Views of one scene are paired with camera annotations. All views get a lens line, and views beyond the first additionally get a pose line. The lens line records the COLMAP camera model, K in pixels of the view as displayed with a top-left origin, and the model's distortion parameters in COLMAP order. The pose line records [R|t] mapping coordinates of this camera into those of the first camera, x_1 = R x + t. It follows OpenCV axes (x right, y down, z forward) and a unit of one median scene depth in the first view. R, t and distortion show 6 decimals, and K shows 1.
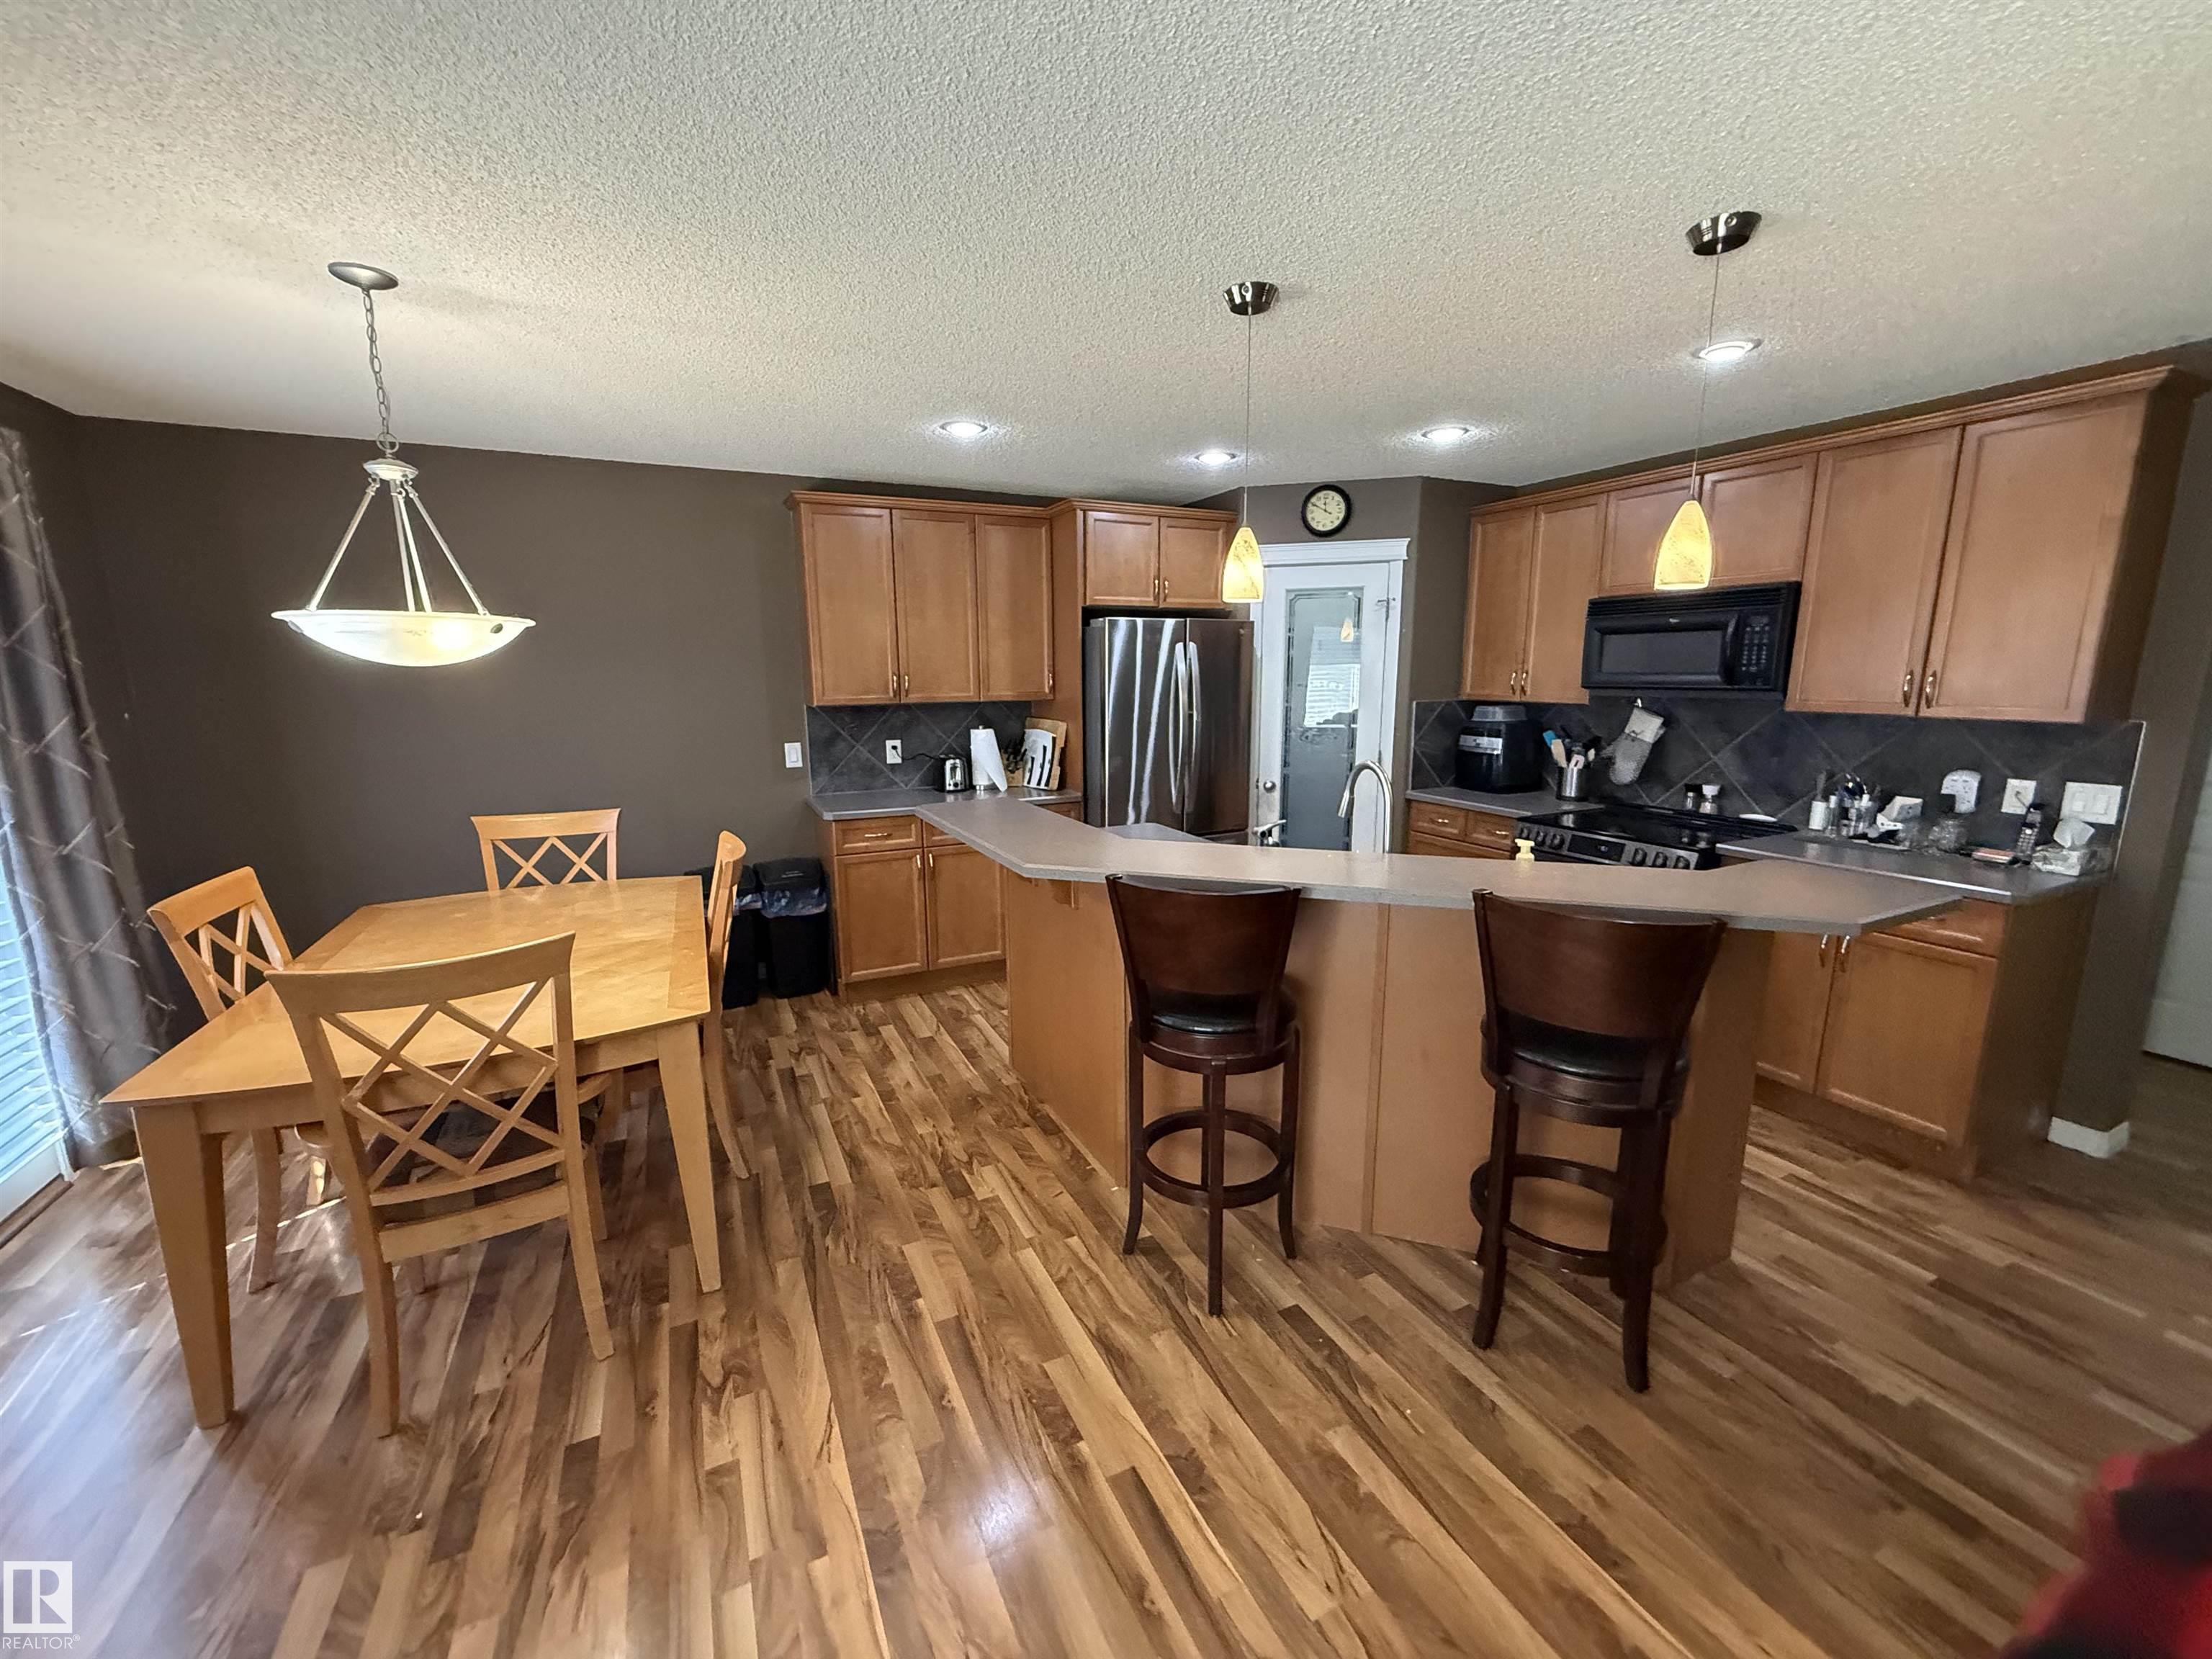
lens RADIAL K [[878.4, 0, 1102.4], [0, 878.4, 842.1], [0, 0, 1]] dist [0.008936, 0.000113]
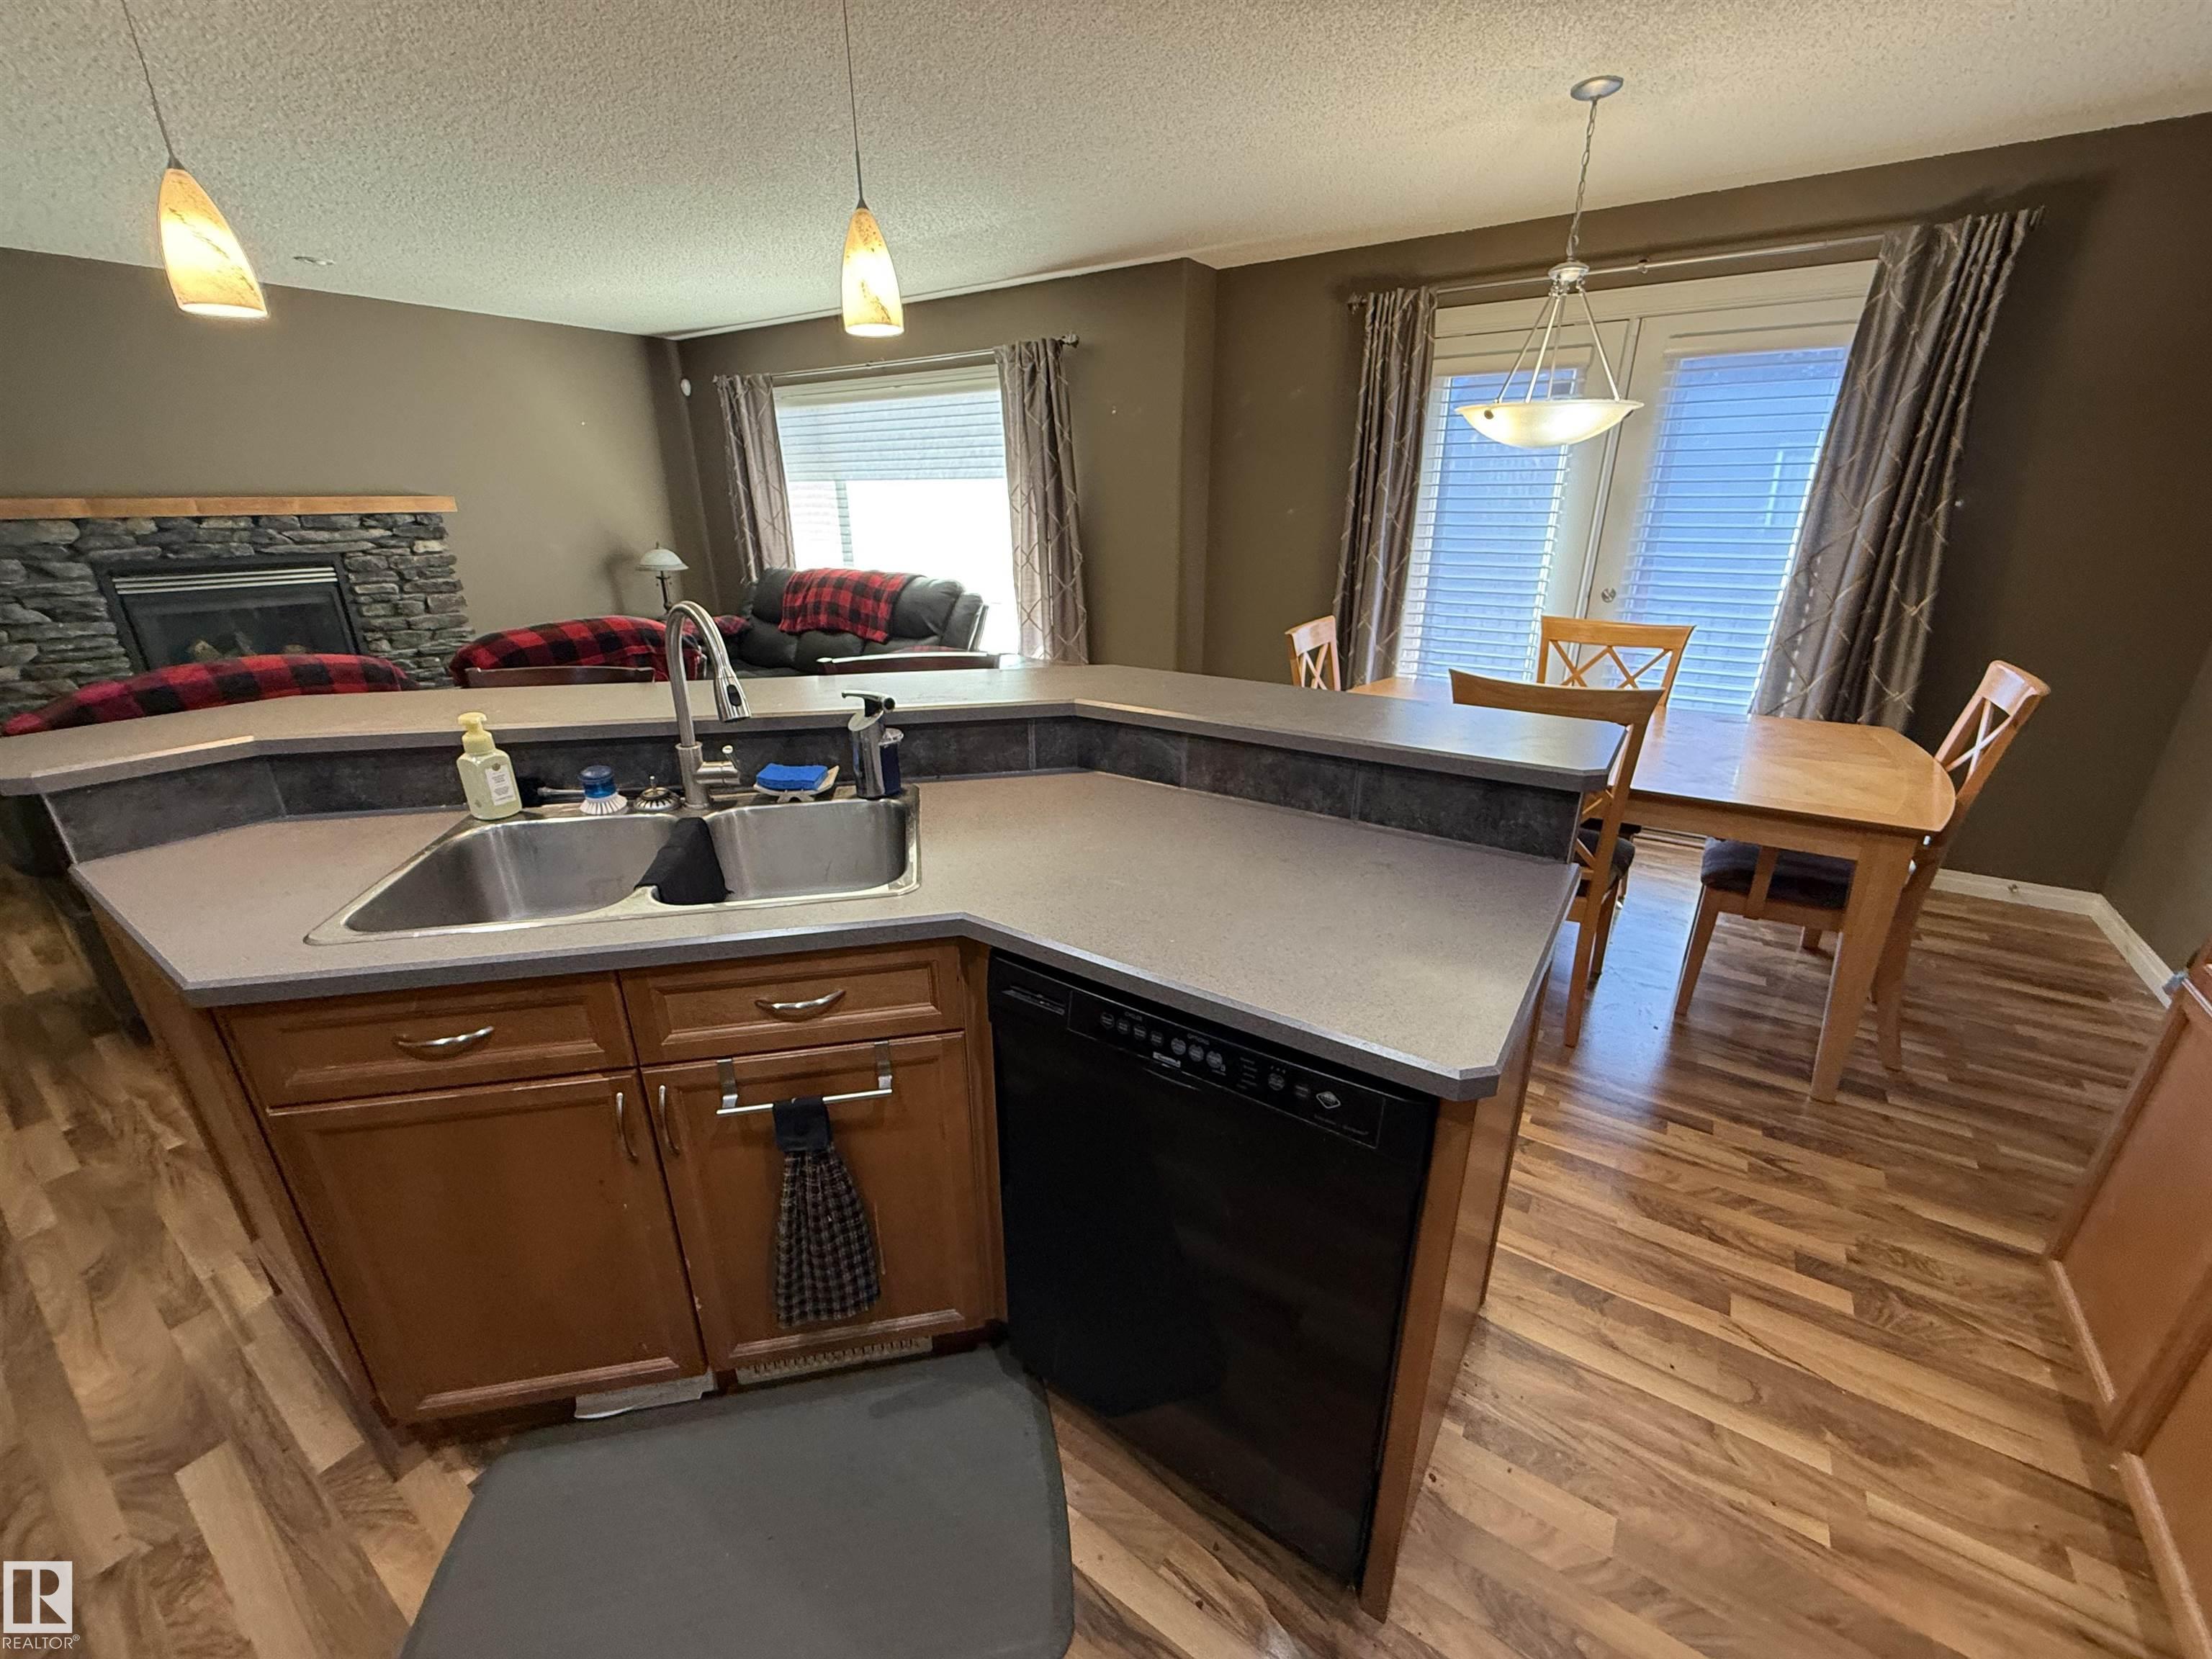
lens RADIAL K [[878.4, 0, 1108.7], [0, 878.4, 831.4], [0, 0, 1]] dist [0.008936, 0.000113]
pose [[-0.863431, 0.193688, -0.465803, 0.287090], [-0.081602, 0.857572, 0.507851, -0.229447], [0.497824, 0.476504, -0.724648, 1.301666]]
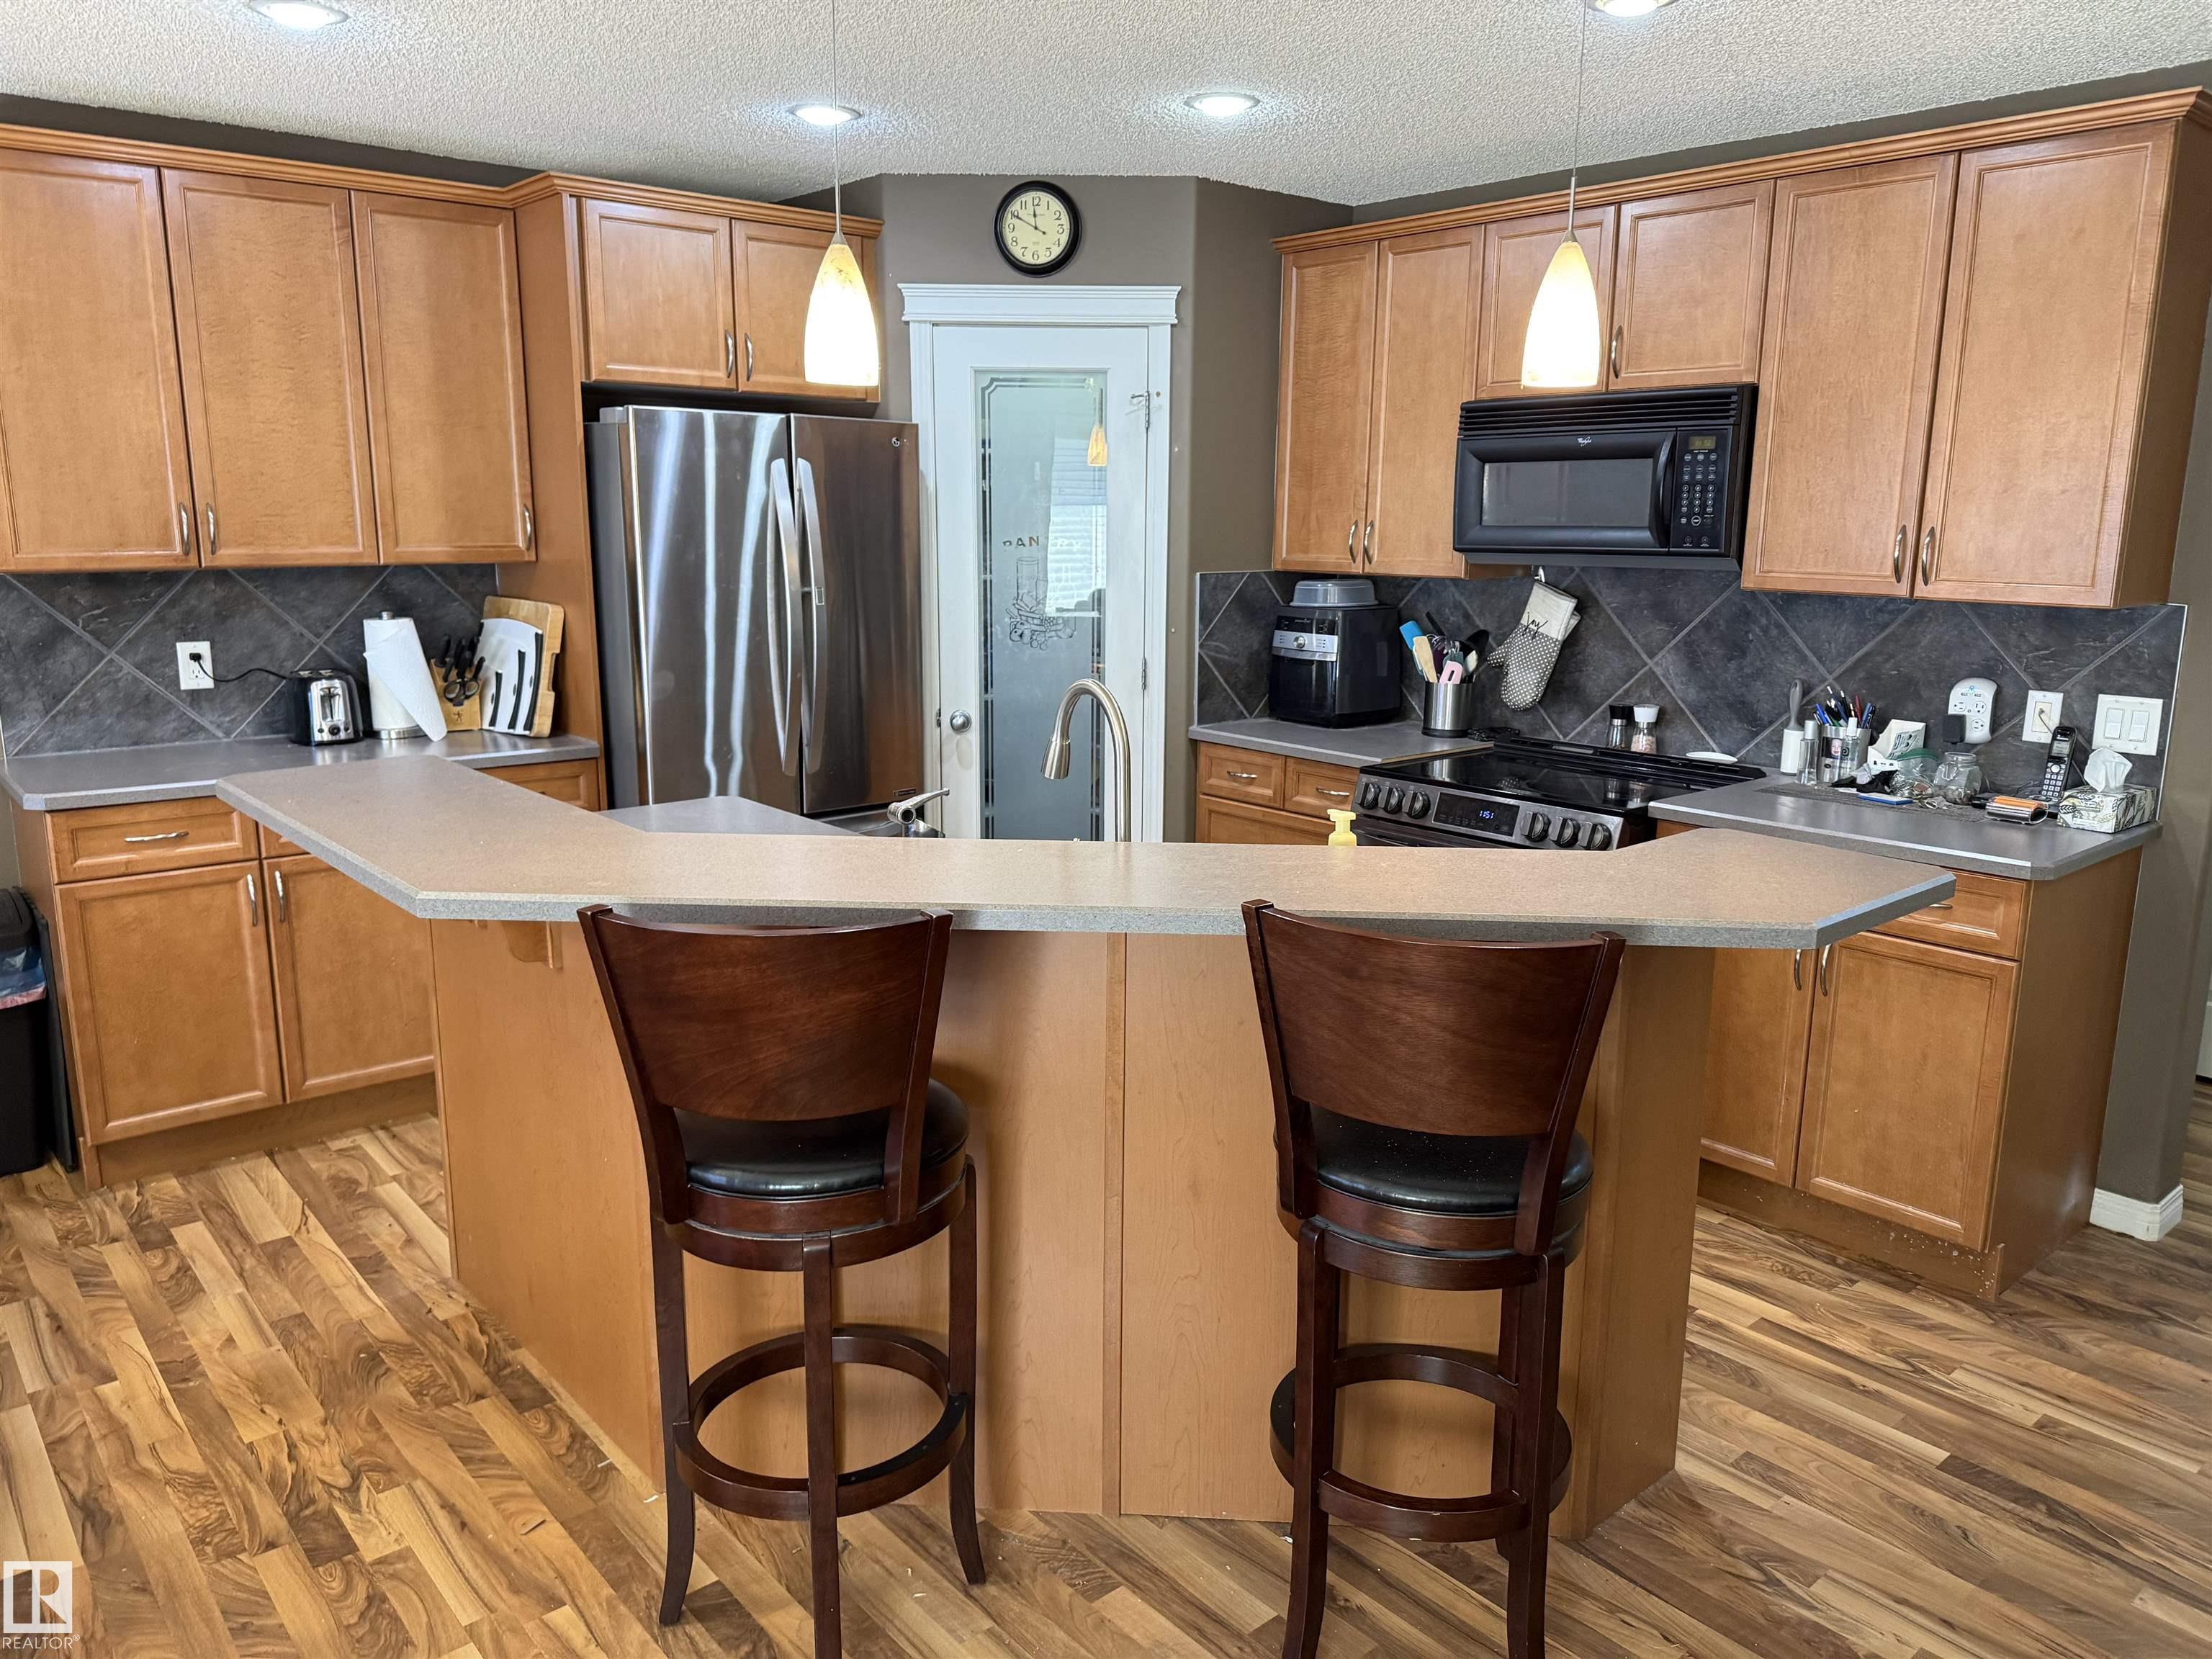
lens RADIAL K [[1572.1, 0, 1101.7], [0, 1572.1, 840.3], [0, 0, 1]] dist [0.041763, -0.030869]
pose [[0.967160, -0.038345, 0.251259, 0.041846], [0.035184, 0.999235, 0.017062, -0.003726], [-0.251721, -0.007661, 0.967770, 0.017399]]
